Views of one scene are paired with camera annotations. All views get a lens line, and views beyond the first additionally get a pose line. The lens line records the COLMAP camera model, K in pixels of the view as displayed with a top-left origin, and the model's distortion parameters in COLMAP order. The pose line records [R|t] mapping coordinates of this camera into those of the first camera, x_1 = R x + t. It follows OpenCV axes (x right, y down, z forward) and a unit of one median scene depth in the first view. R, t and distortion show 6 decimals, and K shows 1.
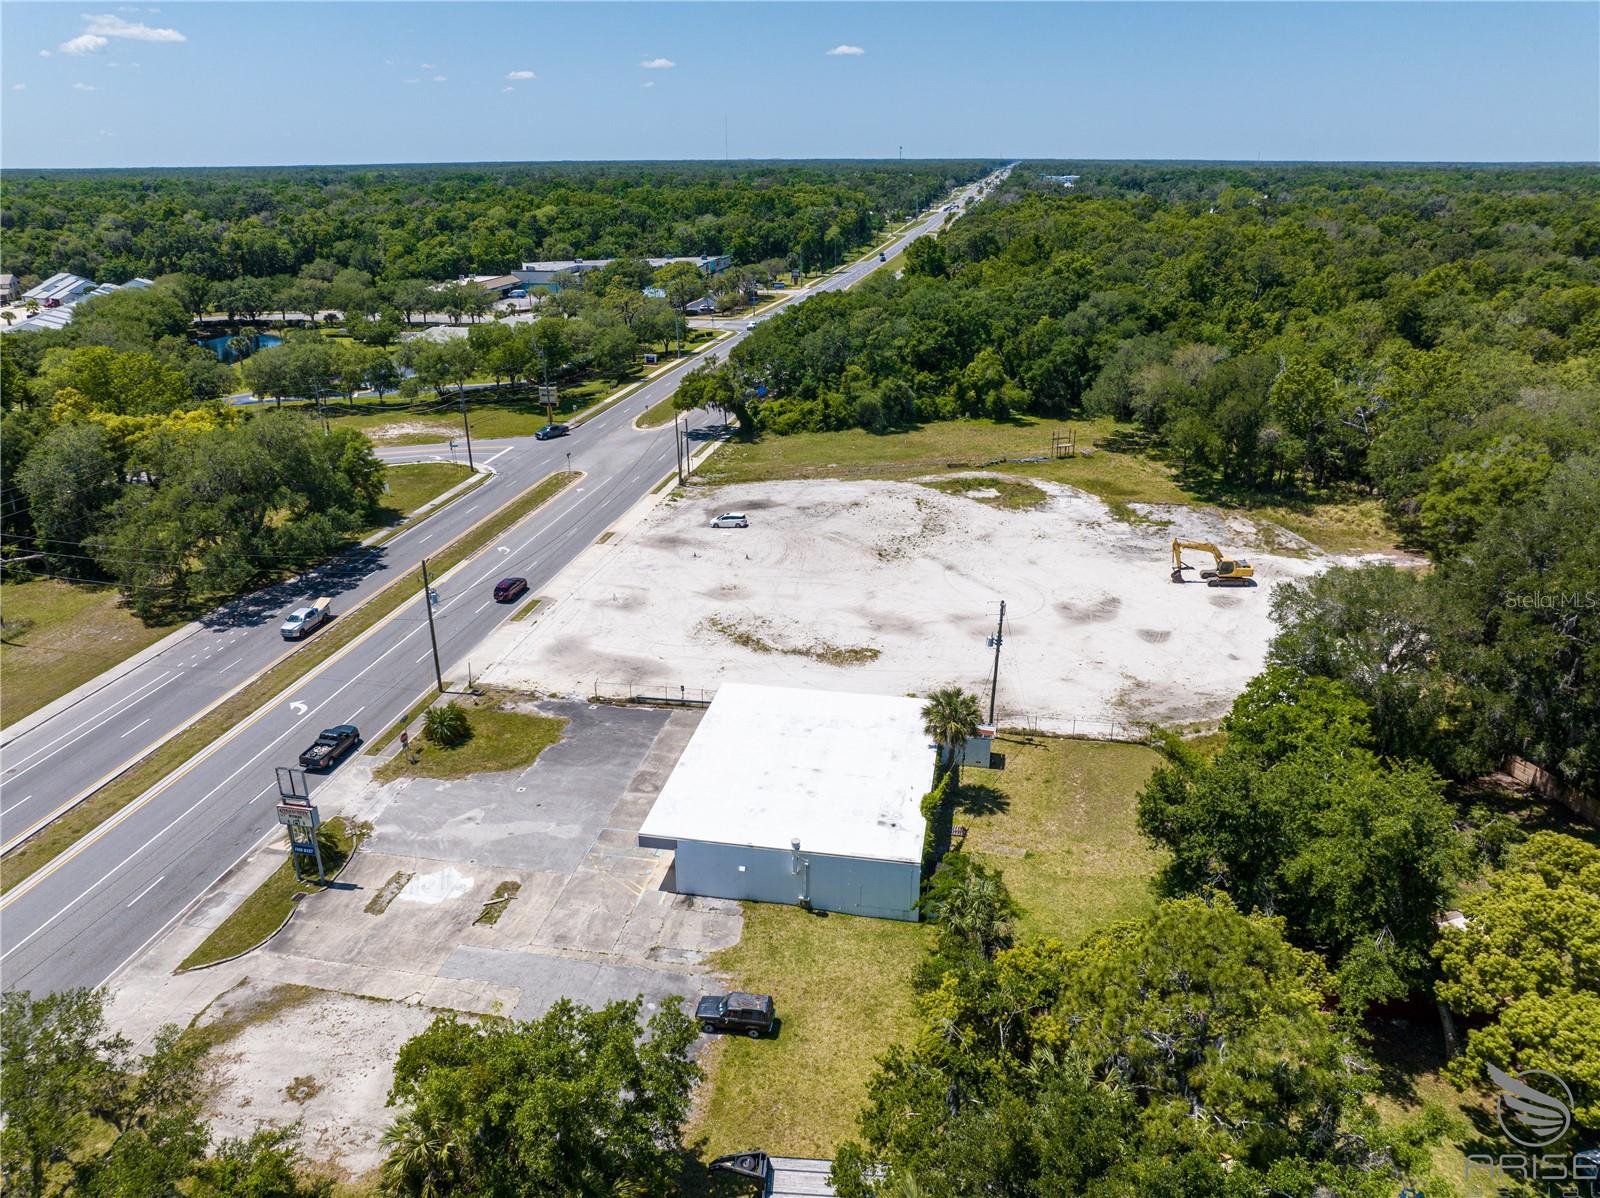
lens RADIAL K [[1123.5, 0, 800.7], [0, 1123.5, 597.2], [0, 0, 1]] dist [-0.027931, -0.015644]
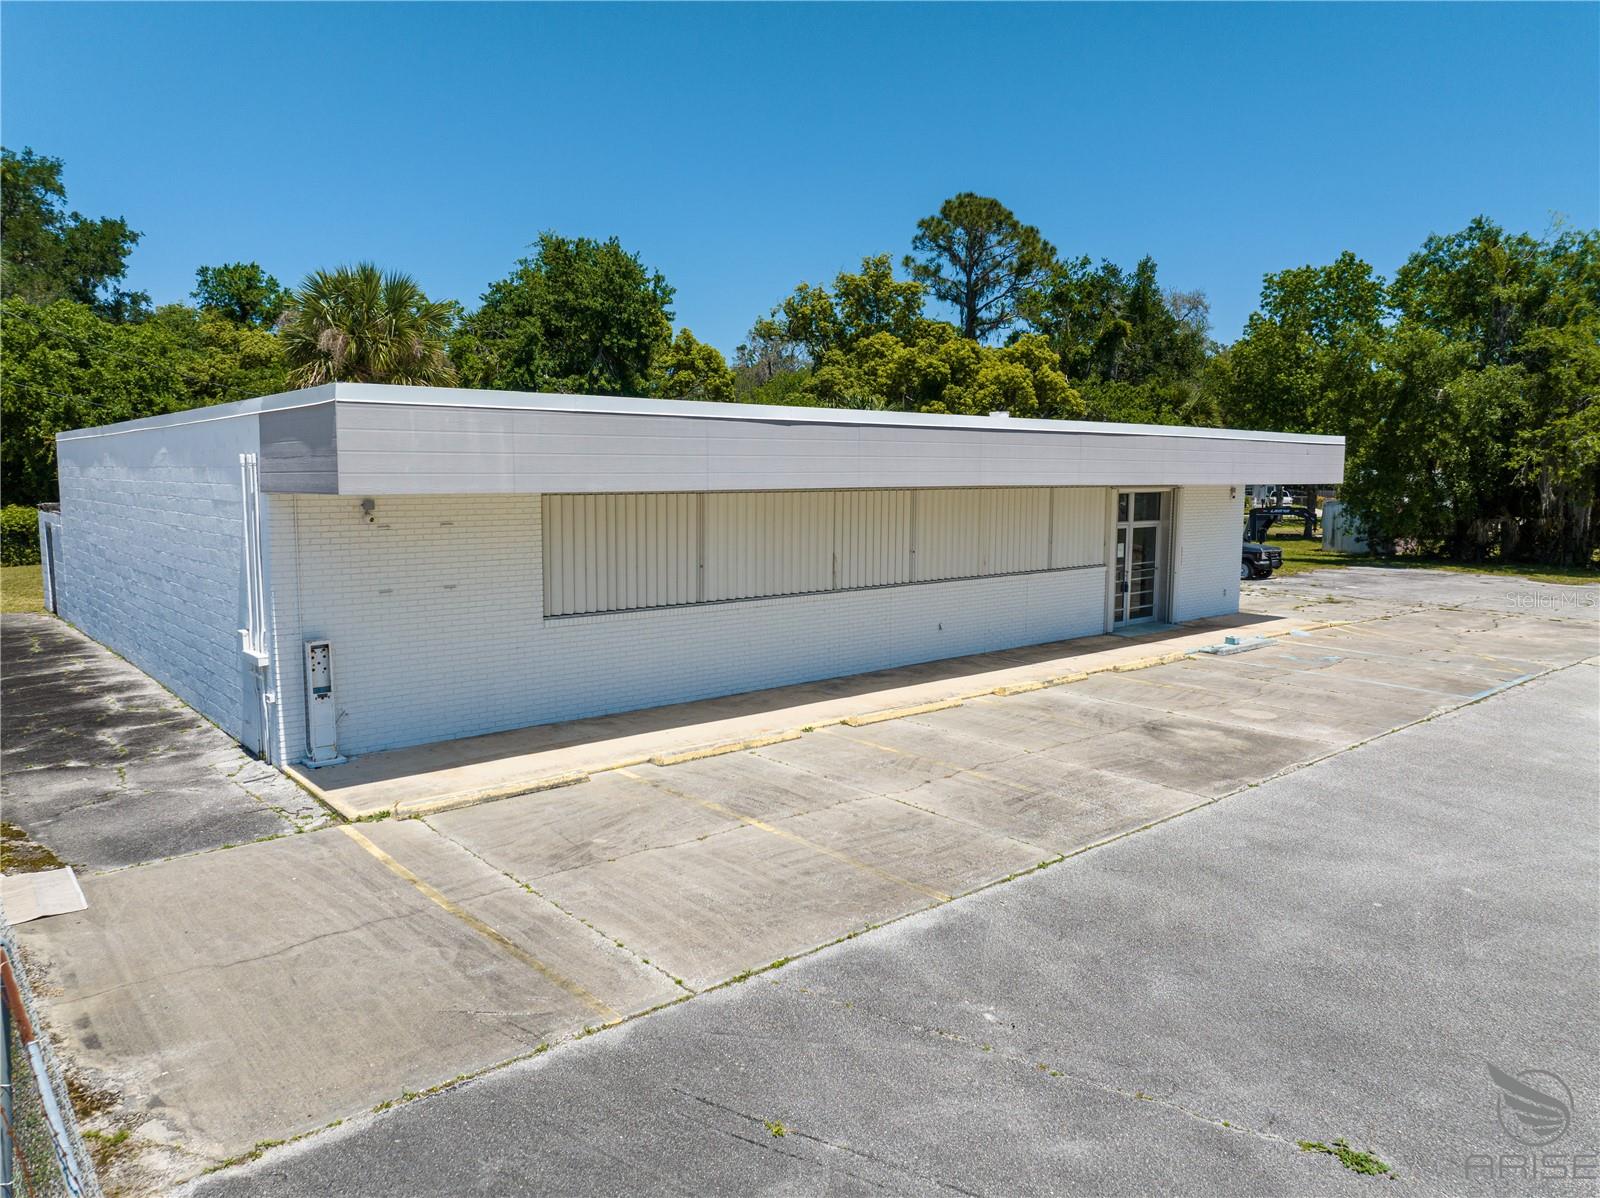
lens RADIAL K [[1123.5, 0, 800.7], [0, 1123.5, 597.2], [0, 0, 1]] dist [-0.027931, -0.015644]
pose [[-0.782932, -0.072018, 0.617925, -0.166797], [0.226174, 0.892356, 0.390572, 0.056792], [-0.579537, 0.445550, -0.682365, 0.982195]]
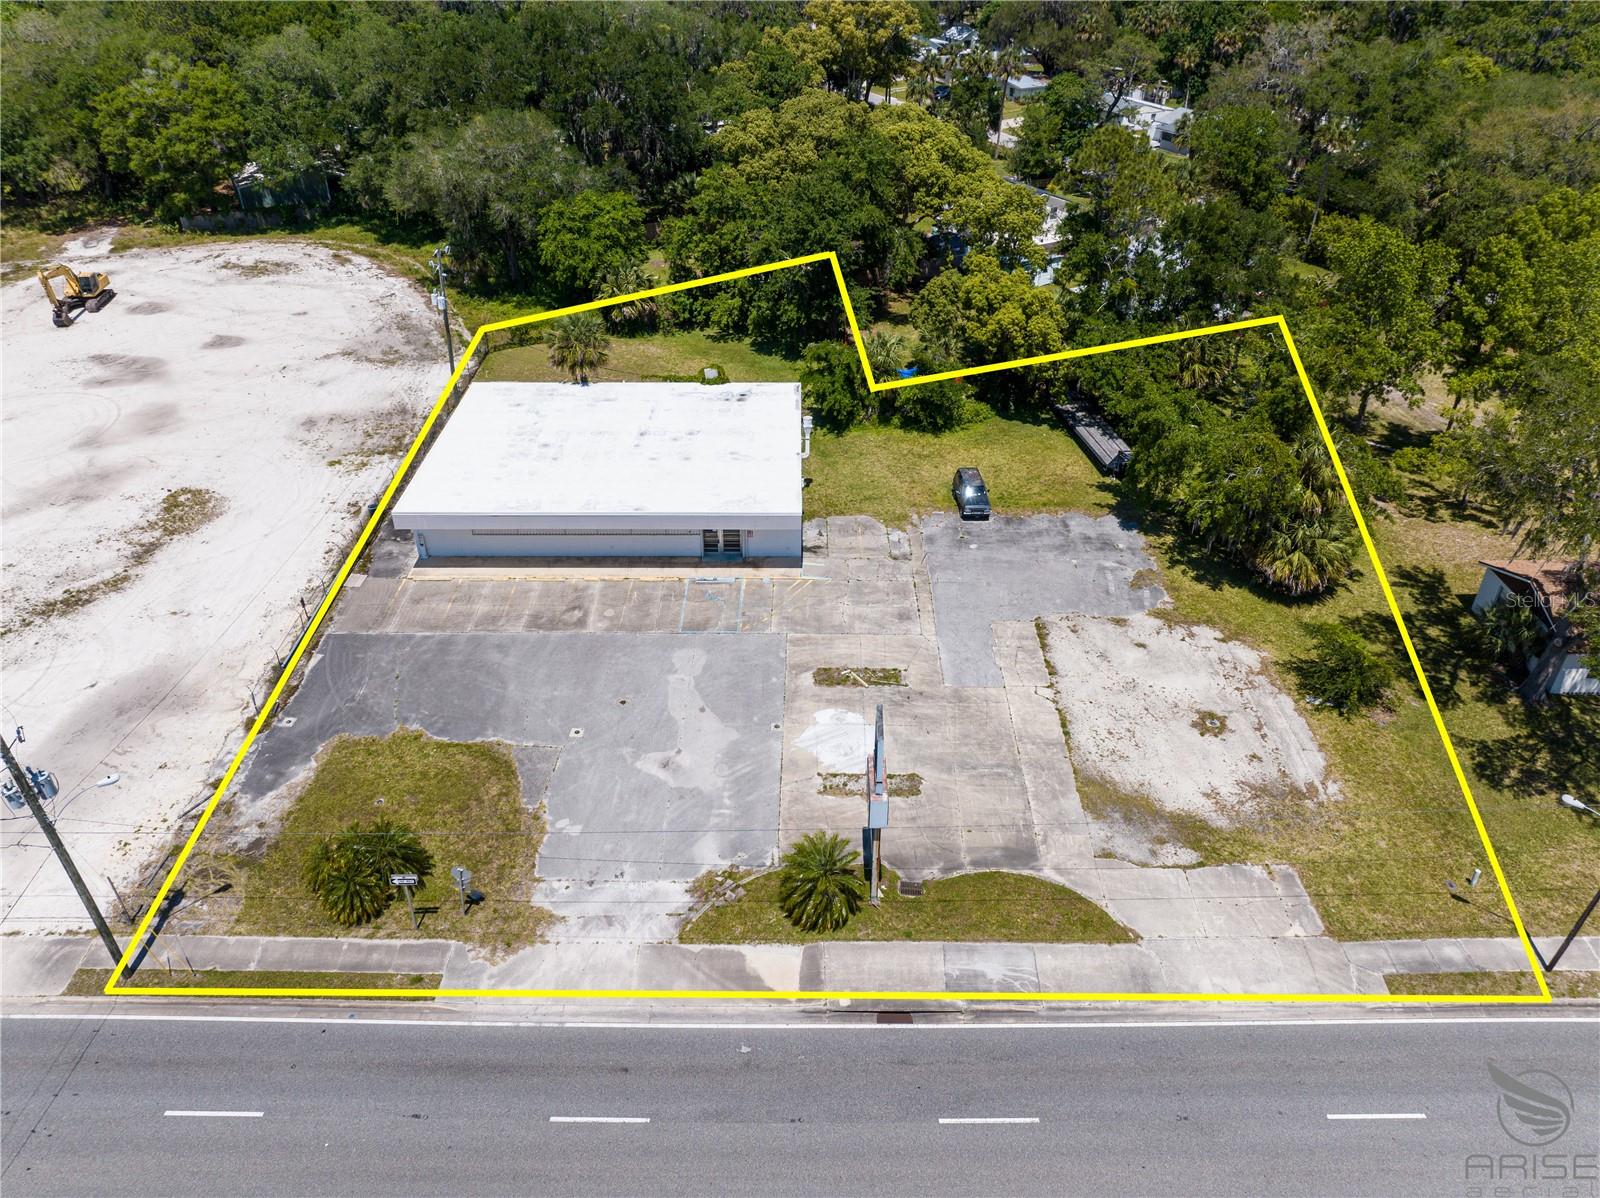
lens RADIAL K [[1123.5, 0, 800.7], [0, 1123.5, 597.2], [0, 0, 1]] dist [-0.027931, -0.015644]
pose [[-0.181442, -0.543389, 0.819639, -0.631599], [0.359256, 0.739239, 0.569615, -0.163681], [-0.915431, 0.397812, 0.061086, 0.702052]]
